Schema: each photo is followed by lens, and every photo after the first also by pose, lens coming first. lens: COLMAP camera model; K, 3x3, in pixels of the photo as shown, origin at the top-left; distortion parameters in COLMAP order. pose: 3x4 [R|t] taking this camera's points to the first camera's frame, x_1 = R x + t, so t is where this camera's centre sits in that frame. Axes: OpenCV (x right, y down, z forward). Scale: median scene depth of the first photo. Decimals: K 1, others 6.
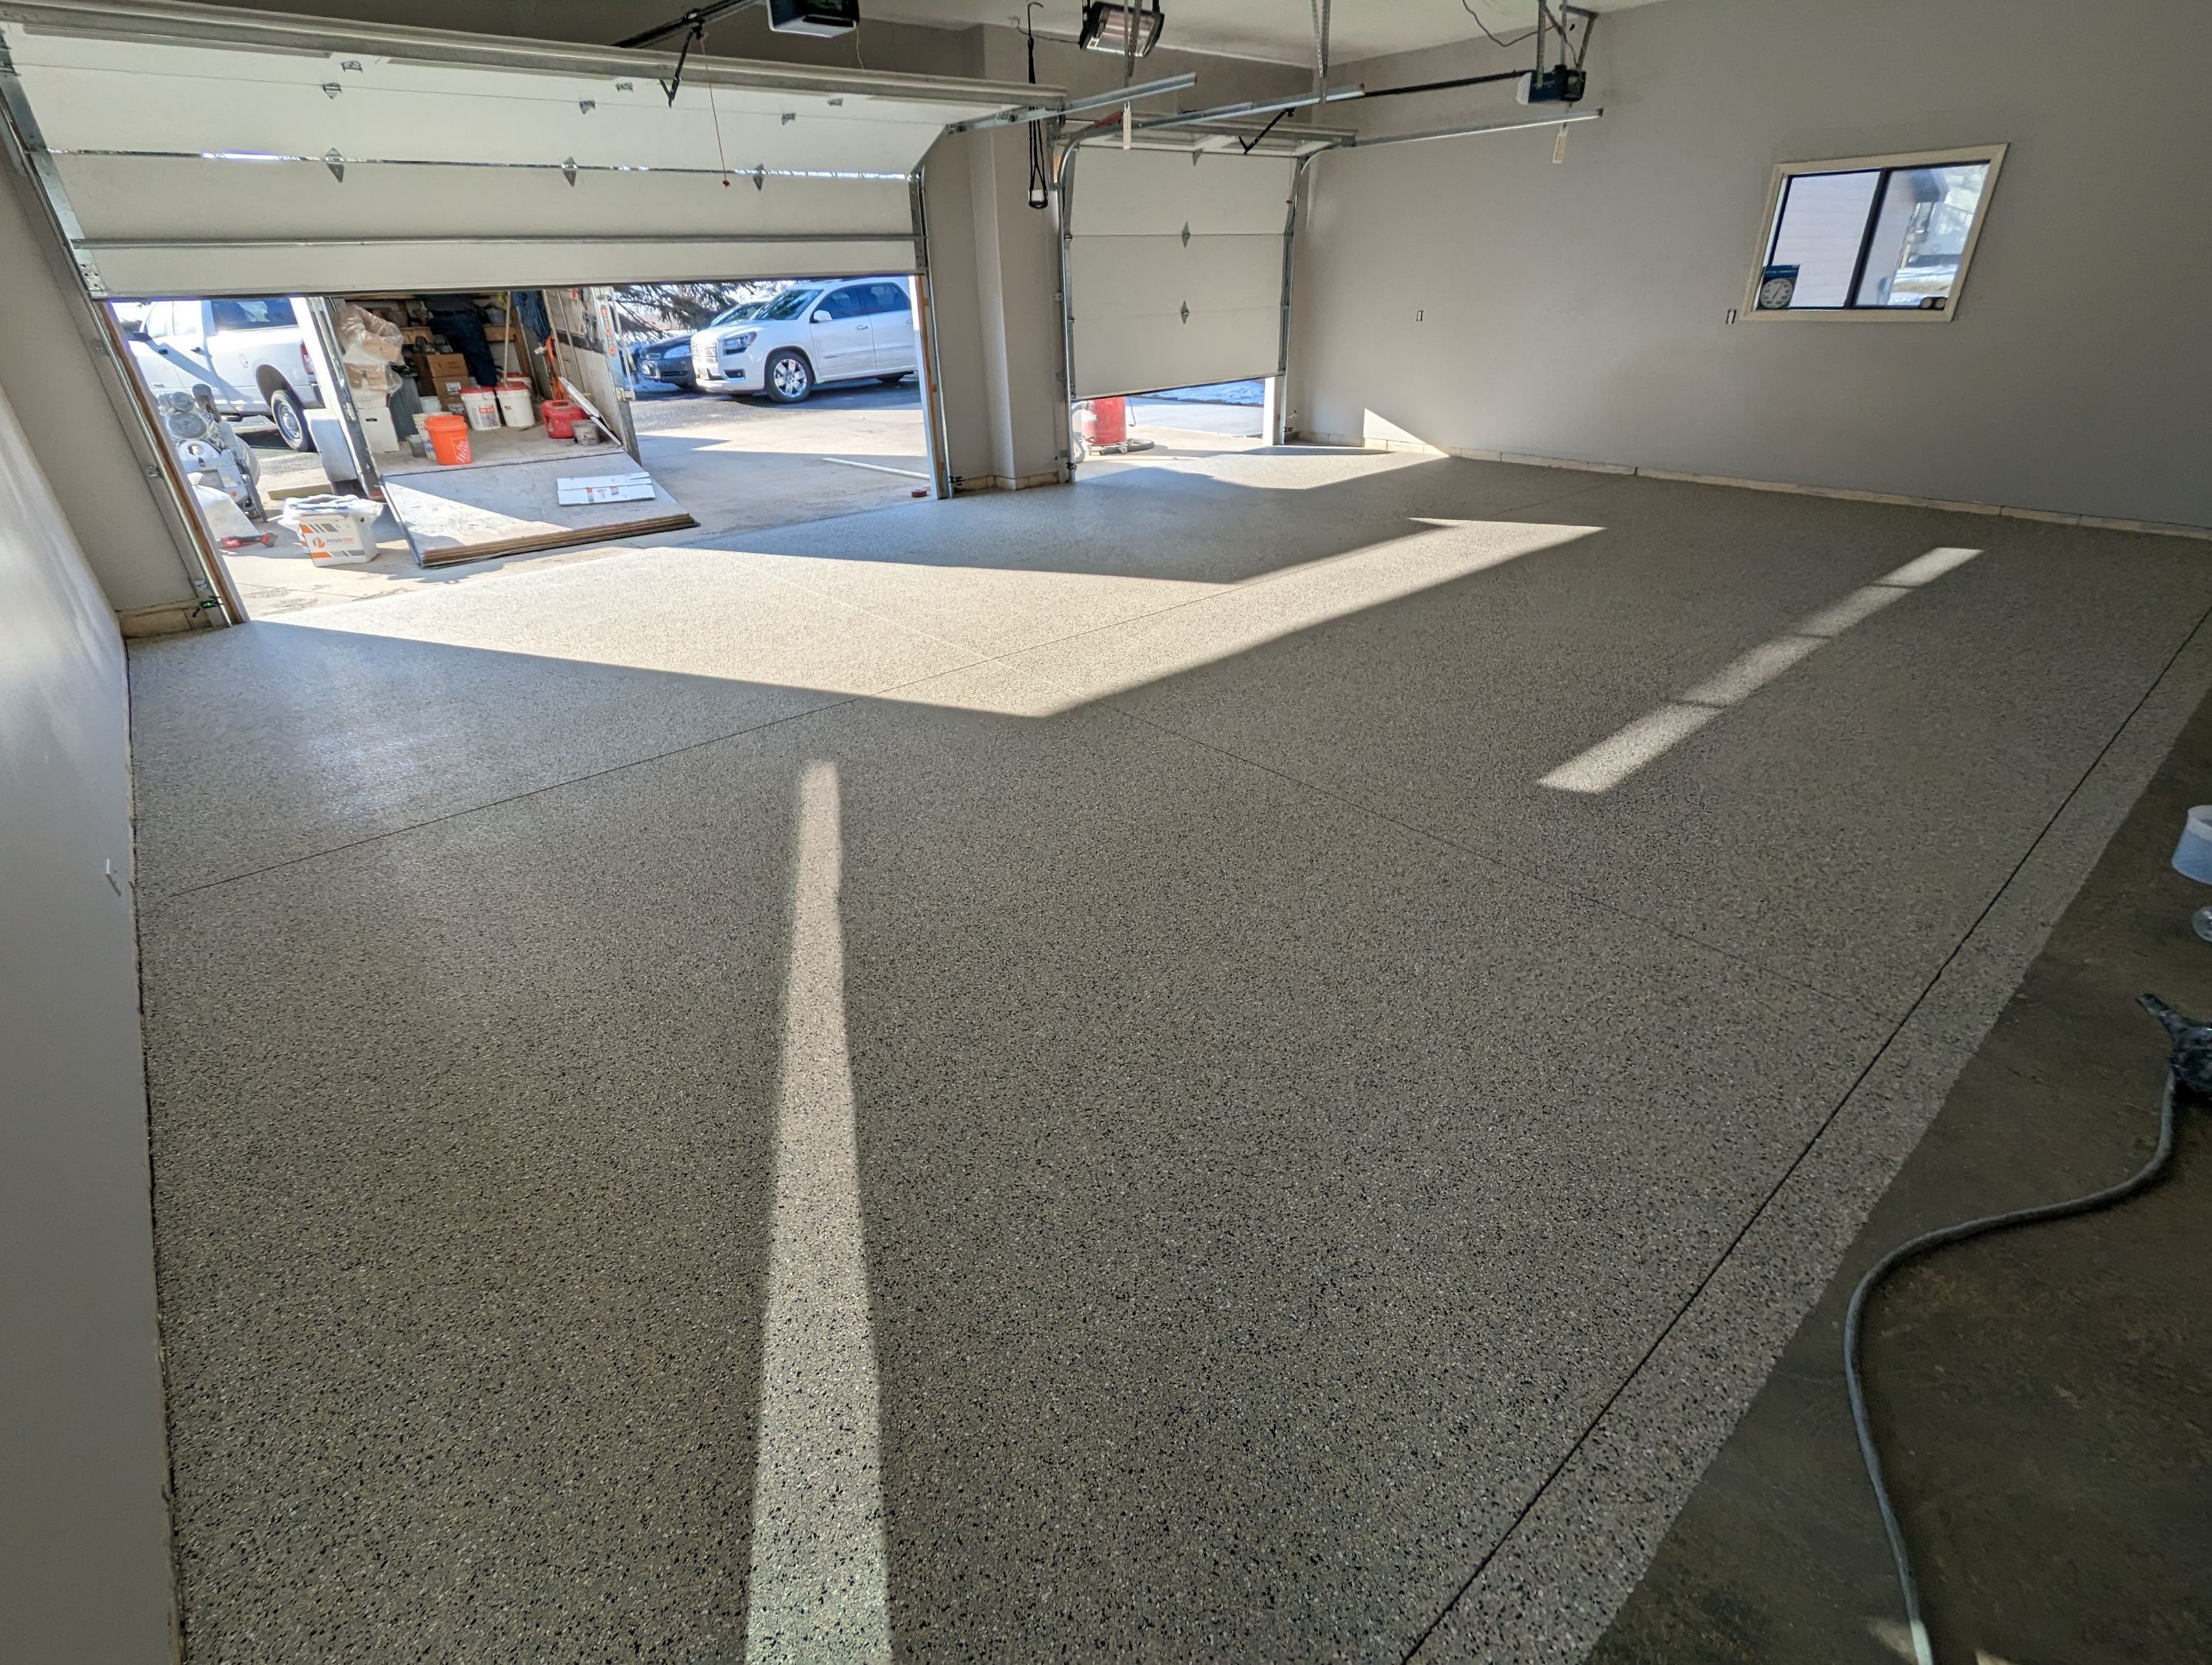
lens RADIAL K [[1046.0, 0, 1104.0], [0, 1046.0, 829.9], [0, 0, 1]] dist [-0.001295, 0.000257]
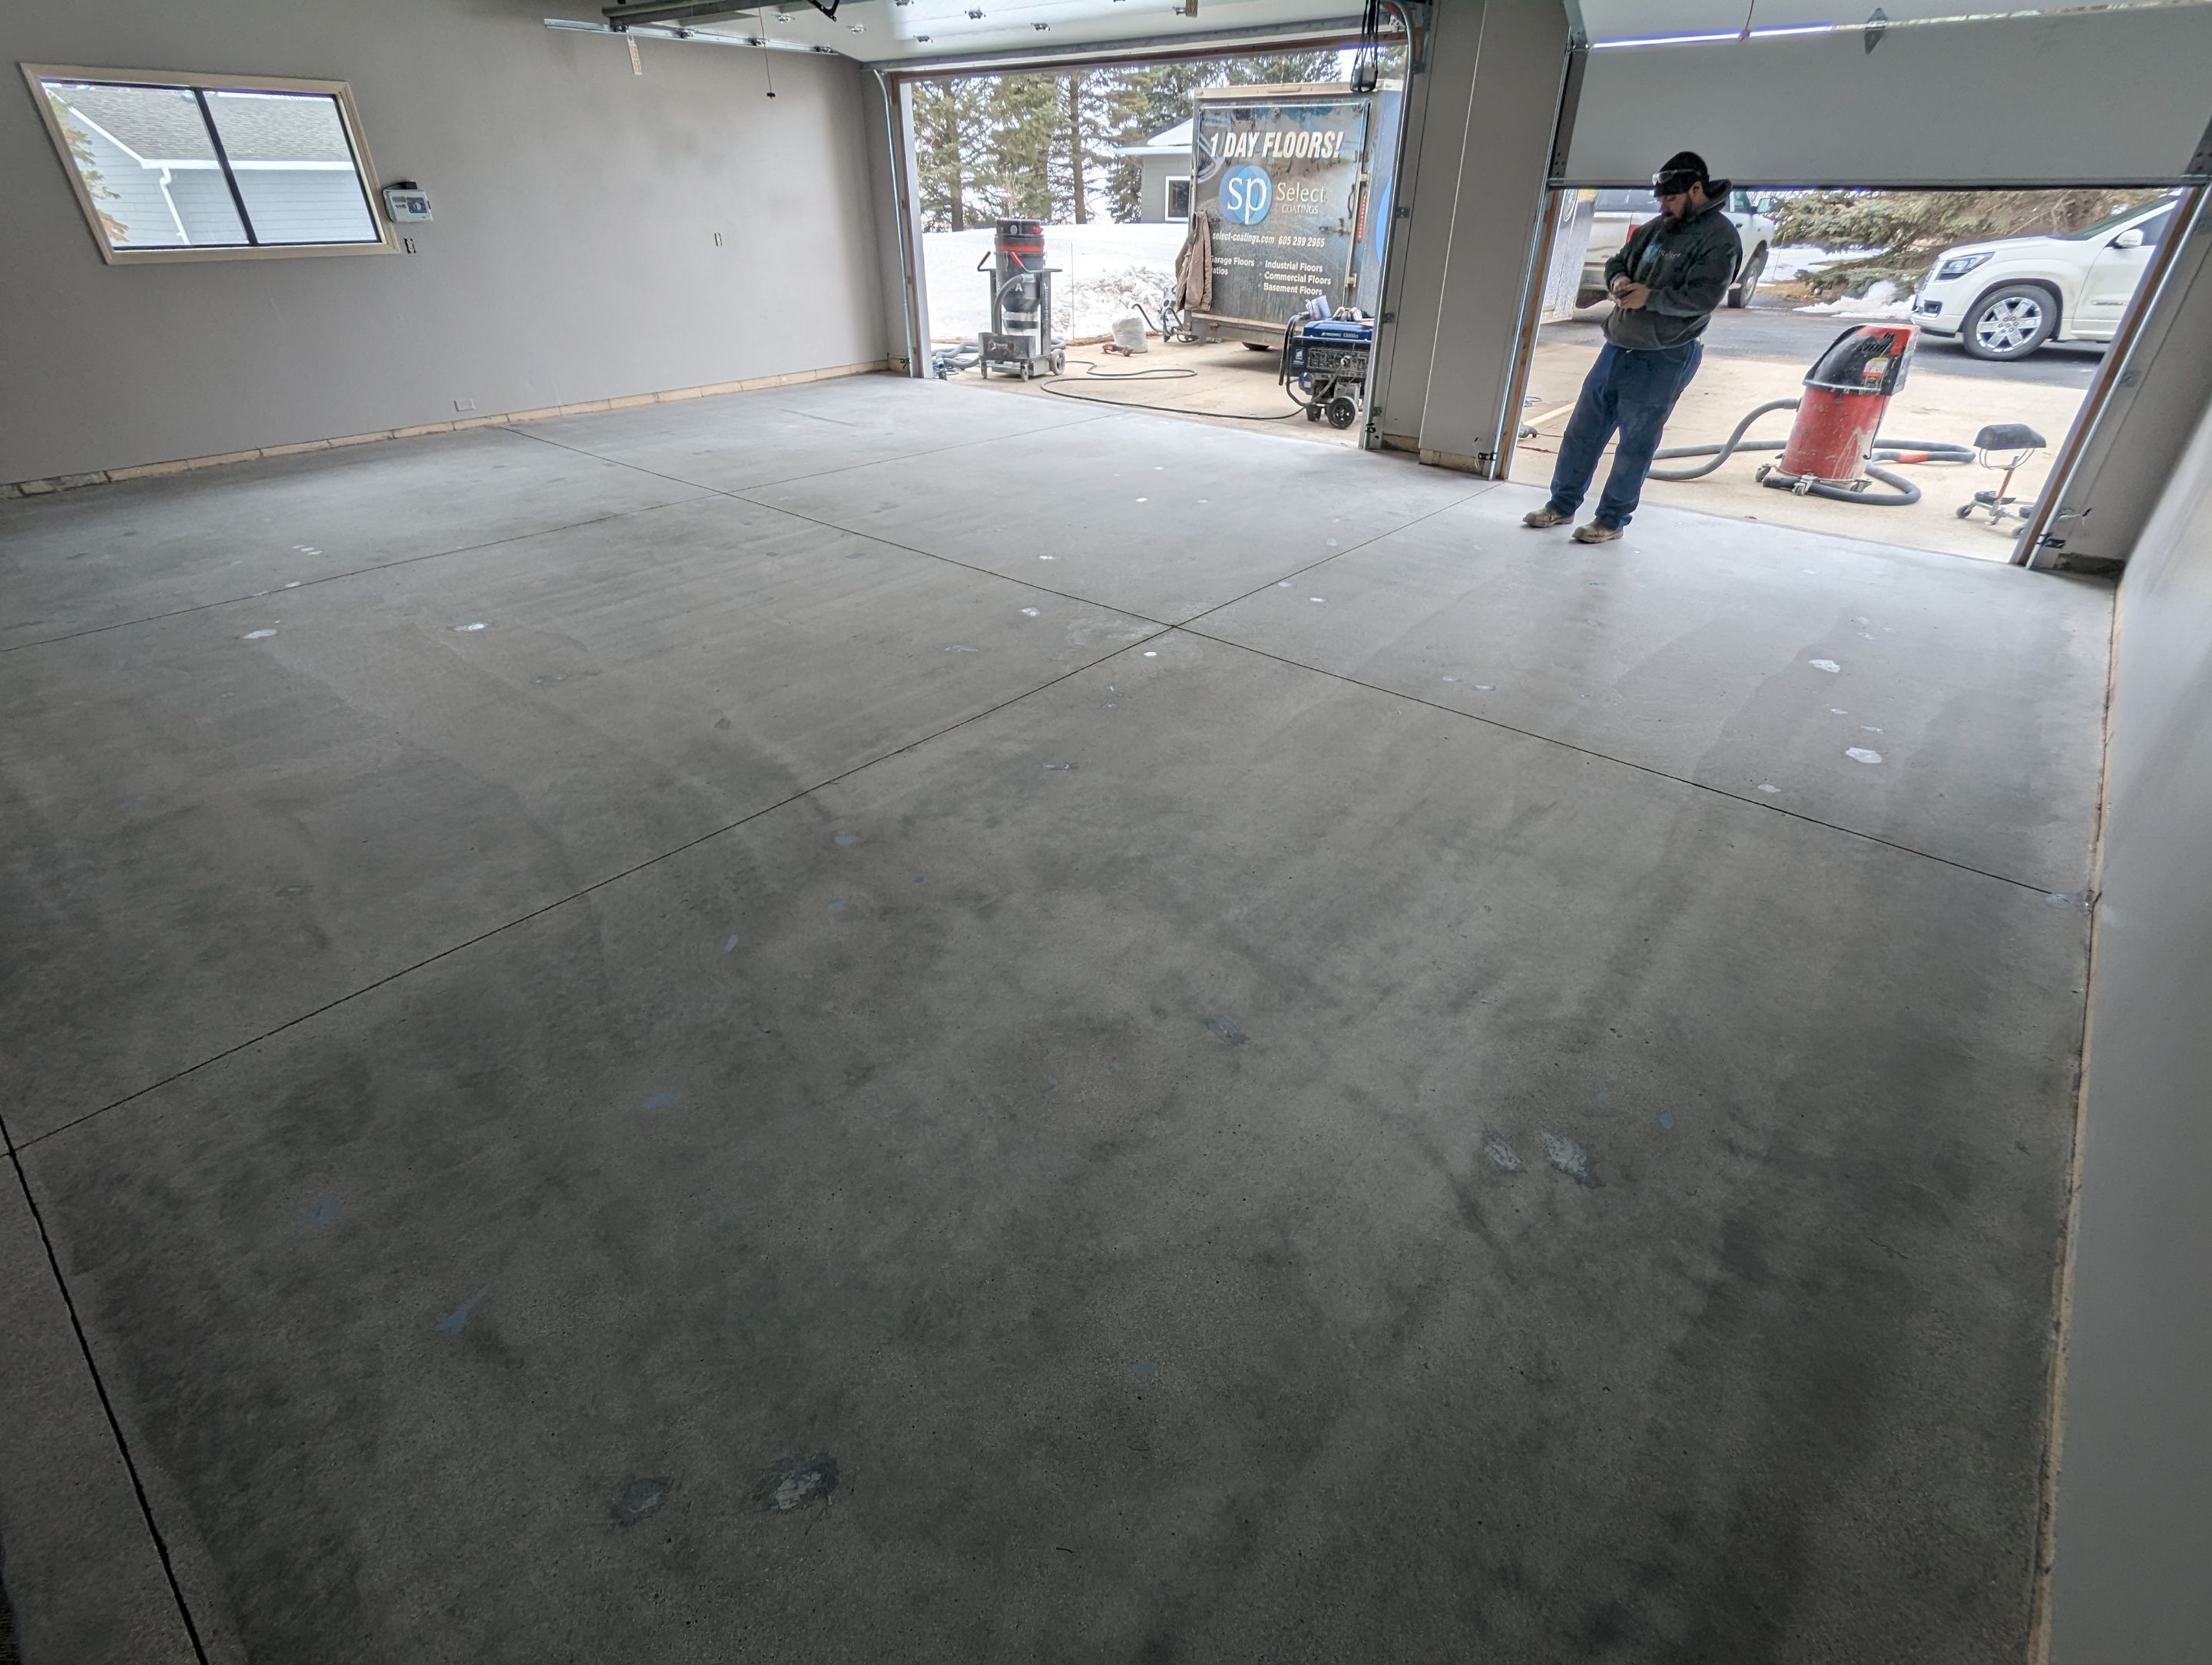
lens RADIAL K [[1046.0, 0, 1106.9], [0, 1046.0, 829.7], [0, 0, 1]] dist [-0.001295, 0.000257]
pose [[0.156386, 0.547705, -0.821926, 1.546510], [-0.470987, 0.772811, 0.425363, -0.764083], [0.868167, 0.320596, 0.378819, 1.324702]]
